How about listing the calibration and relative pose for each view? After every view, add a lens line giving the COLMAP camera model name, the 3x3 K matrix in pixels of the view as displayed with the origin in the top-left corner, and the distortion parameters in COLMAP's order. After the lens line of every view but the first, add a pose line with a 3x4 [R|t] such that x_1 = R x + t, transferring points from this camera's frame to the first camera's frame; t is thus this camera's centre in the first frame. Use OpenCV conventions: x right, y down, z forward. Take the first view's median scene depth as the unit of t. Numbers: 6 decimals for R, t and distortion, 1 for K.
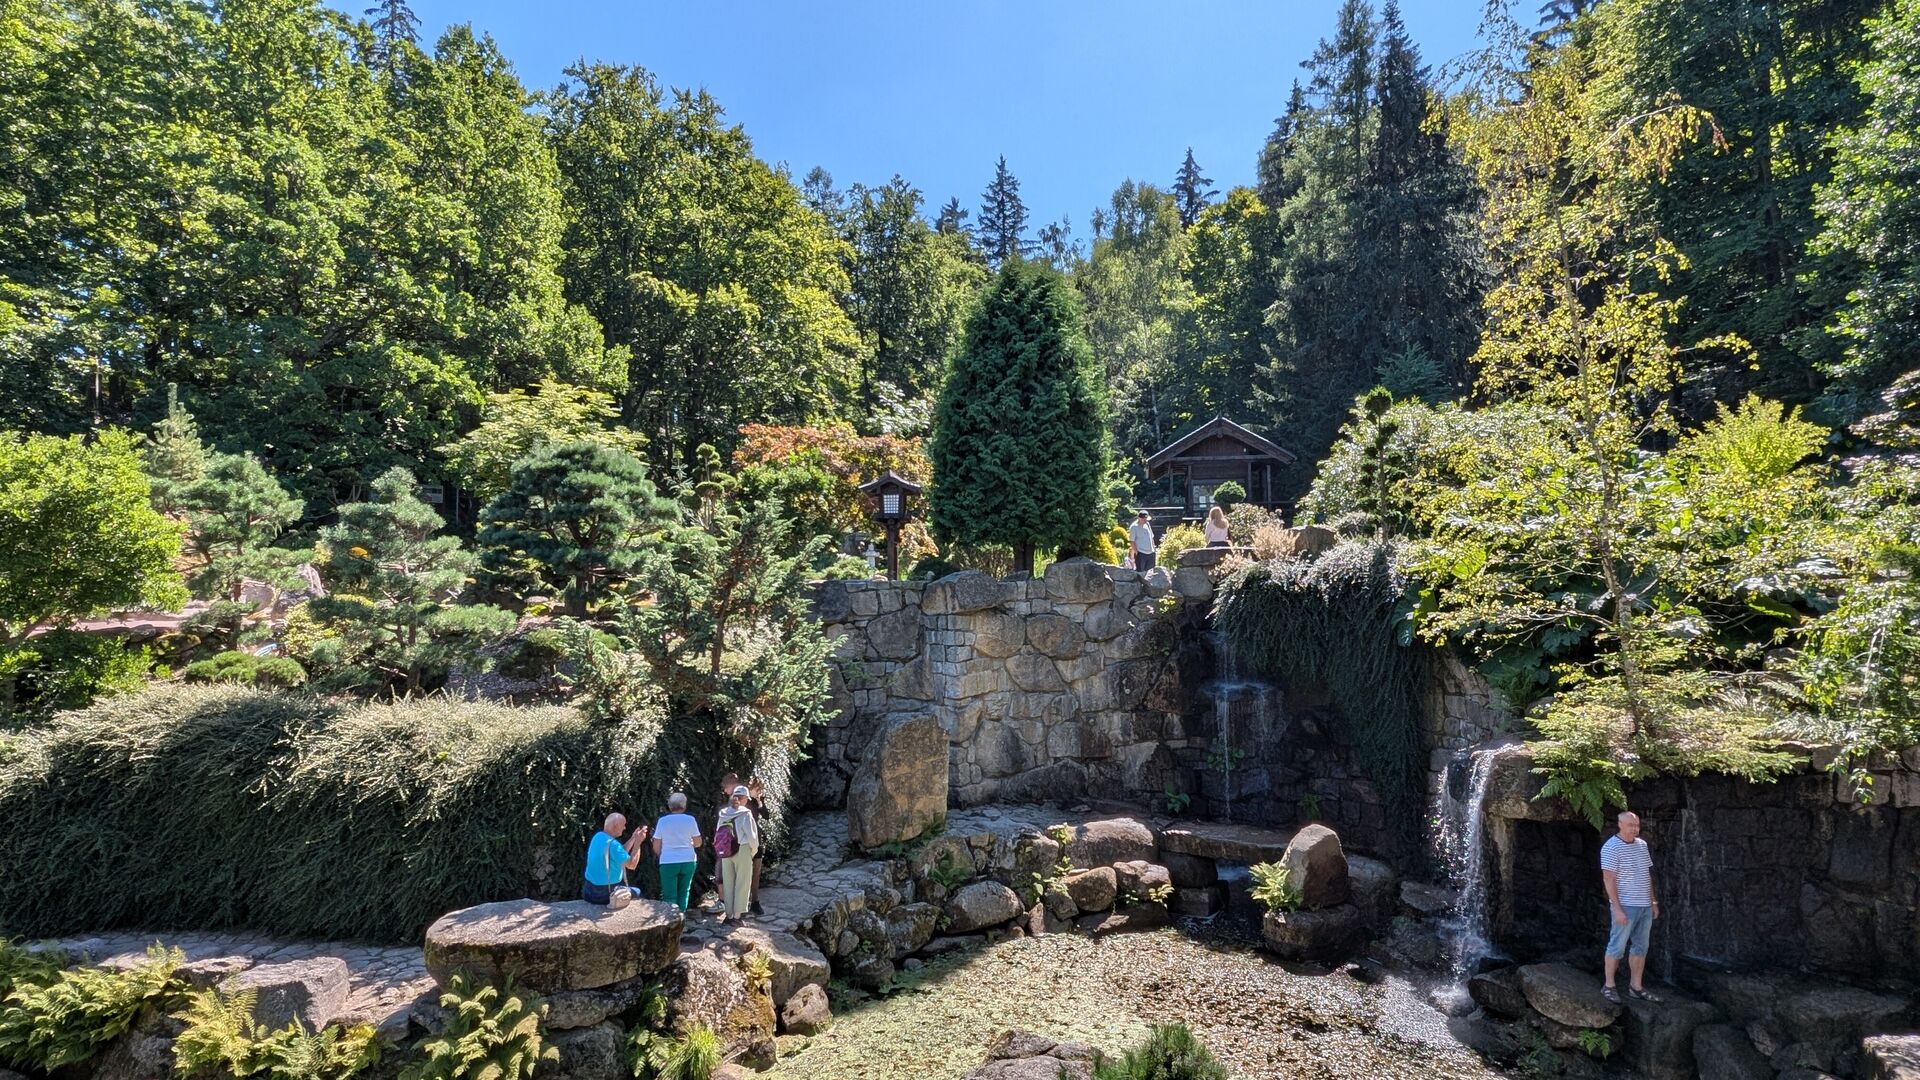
lens RADIAL K [[1043.5, 0, 960.5], [0, 1043.5, 549.6], [0, 0, 1]] dist [0.005999, -0.001837]
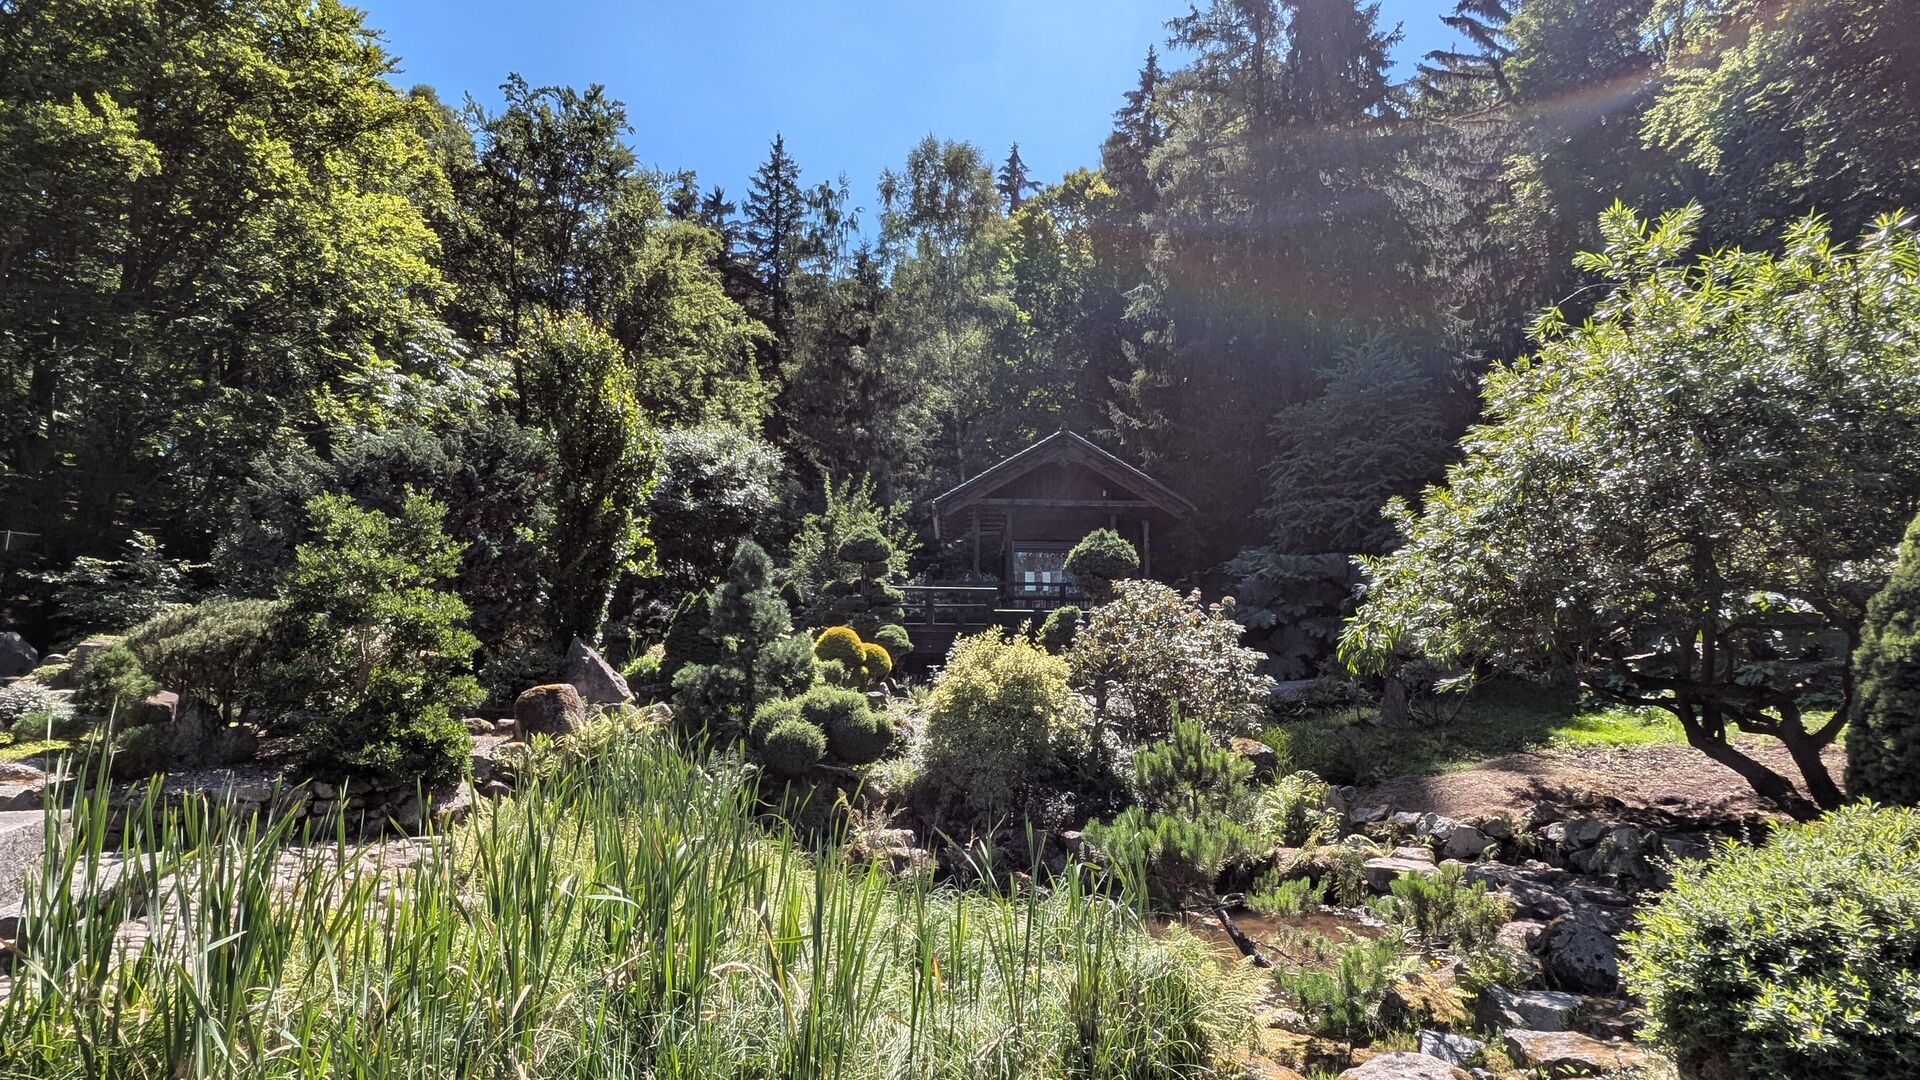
lens RADIAL K [[1043.5, 0, 960.5], [0, 1043.5, 549.6], [0, 0, 1]] dist [0.005999, -0.001837]
pose [[0.983323, 0.045844, 0.175996, 0.230982], [-0.031676, 0.996089, -0.082484, -0.039987], [-0.179089, 0.075534, 0.980929, 1.092356]]
